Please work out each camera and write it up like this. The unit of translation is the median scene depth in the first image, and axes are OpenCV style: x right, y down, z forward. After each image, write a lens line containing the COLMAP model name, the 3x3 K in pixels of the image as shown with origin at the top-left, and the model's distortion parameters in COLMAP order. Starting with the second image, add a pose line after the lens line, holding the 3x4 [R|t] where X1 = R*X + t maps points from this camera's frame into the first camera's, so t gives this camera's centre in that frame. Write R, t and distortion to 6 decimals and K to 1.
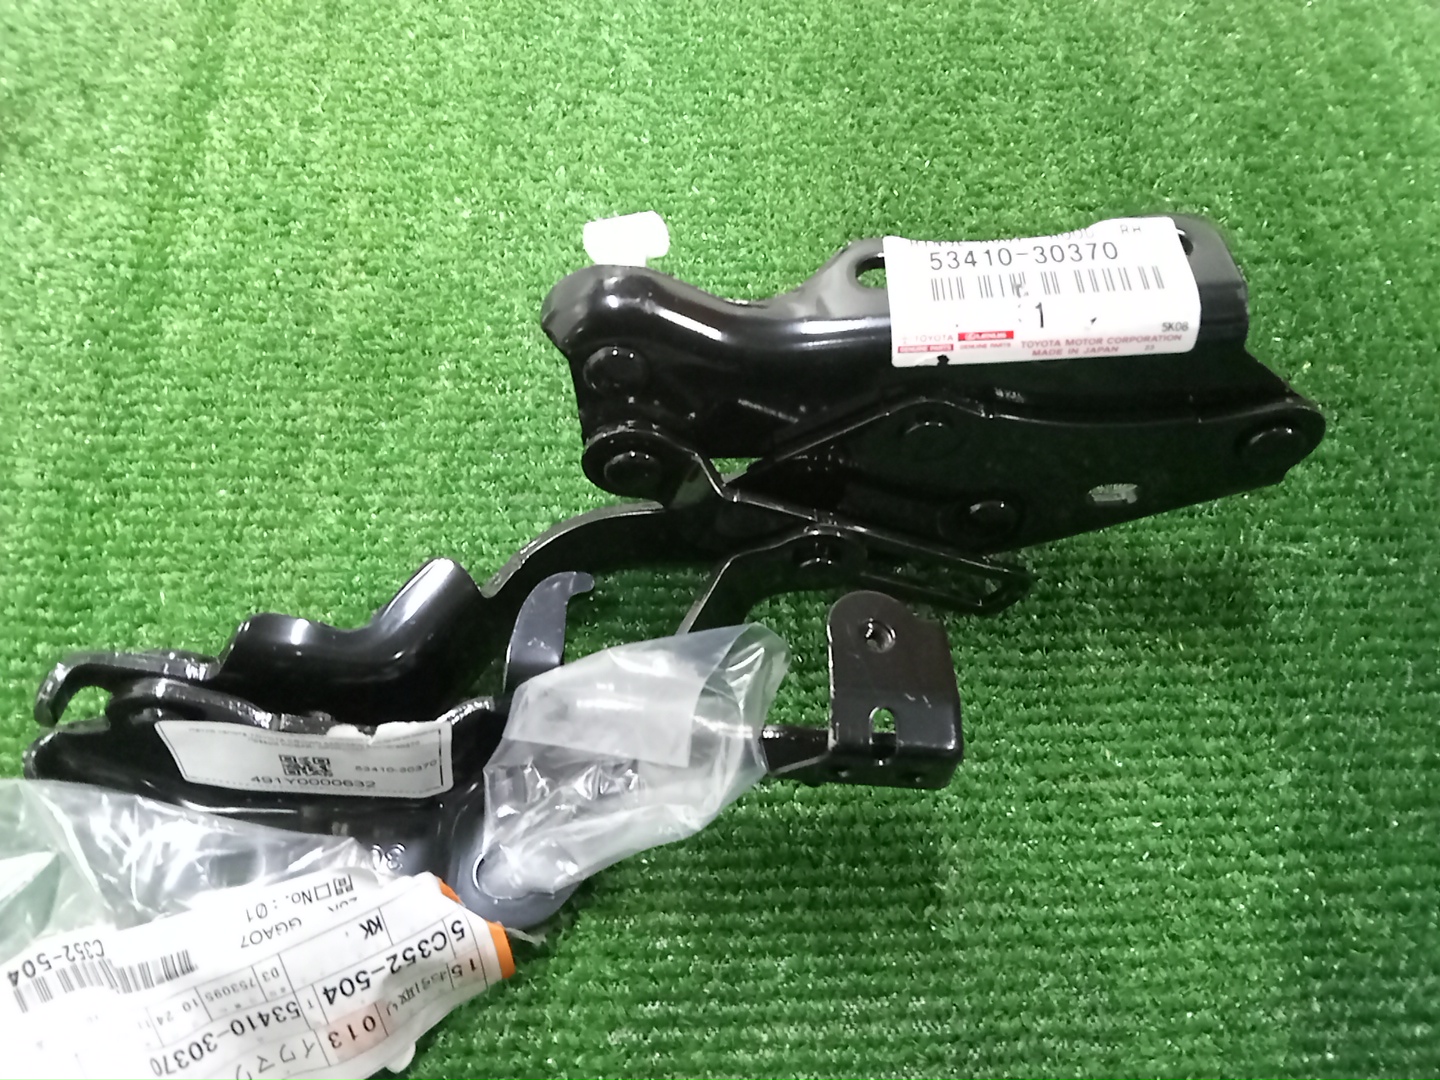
lens RADIAL K [[1053.1, 0, 718.4], [0, 1053.1, 548.1], [0, 0, 1]] dist [0.026358, -0.075664]
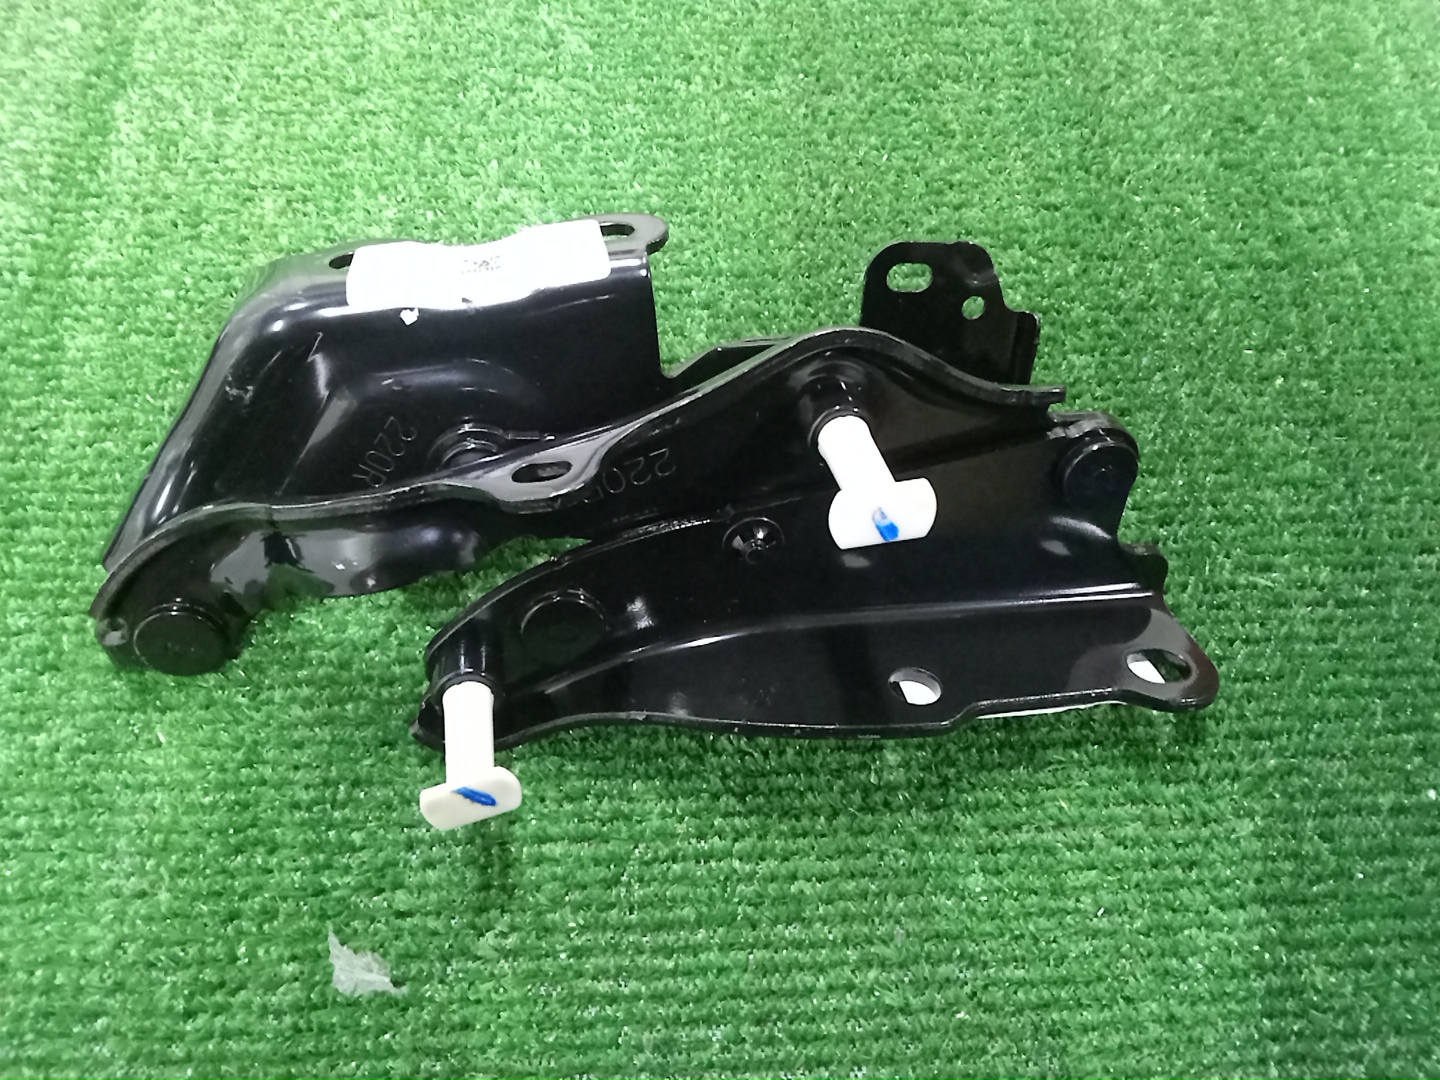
lens RADIAL K [[1053.1, 0, 718.4], [0, 1053.1, 548.1], [0, 0, 1]] dist [0.026358, -0.075664]
pose [[0.999828, -0.003007, 0.018318, 0.039893], [0.002257, 0.999163, 0.040833, -0.071229], [-0.018425, -0.040785, 0.998998, 0.061570]]
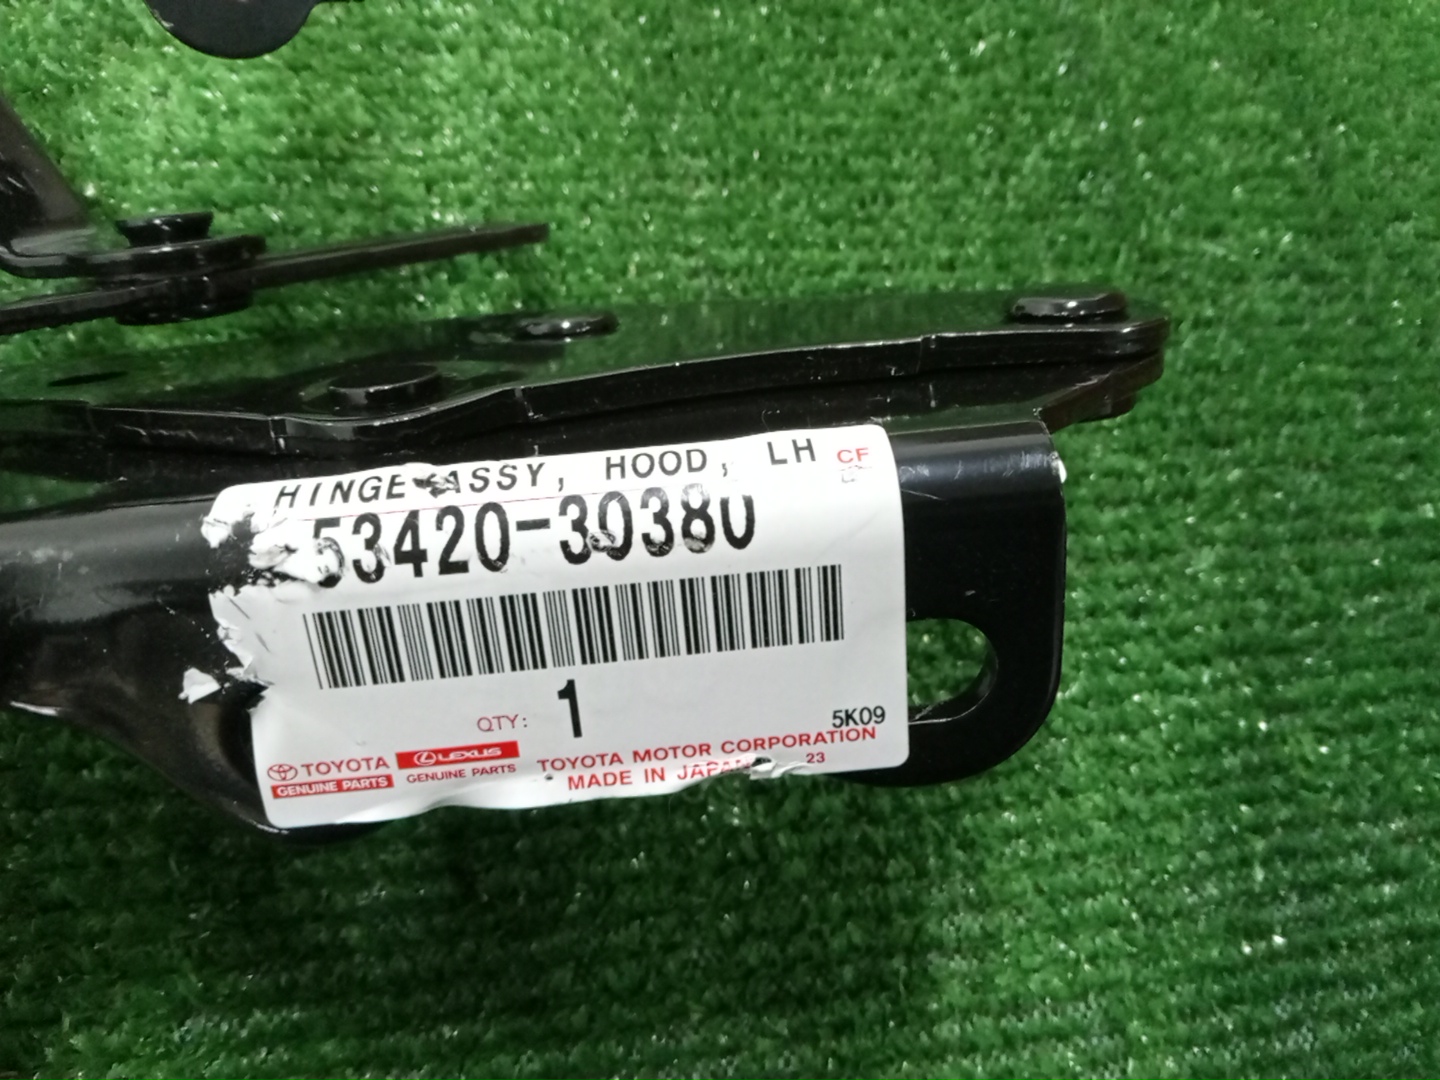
lens RADIAL K [[1053.1, 0, 718.4], [0, 1053.1, 548.1], [0, 0, 1]] dist [0.026358, -0.075664]
pose [[0.985592, -0.047211, 0.162417, 0.097364], [0.025085, 0.990436, 0.135675, 0.102809], [-0.167269, -0.129646, 0.977350, 0.349638]]
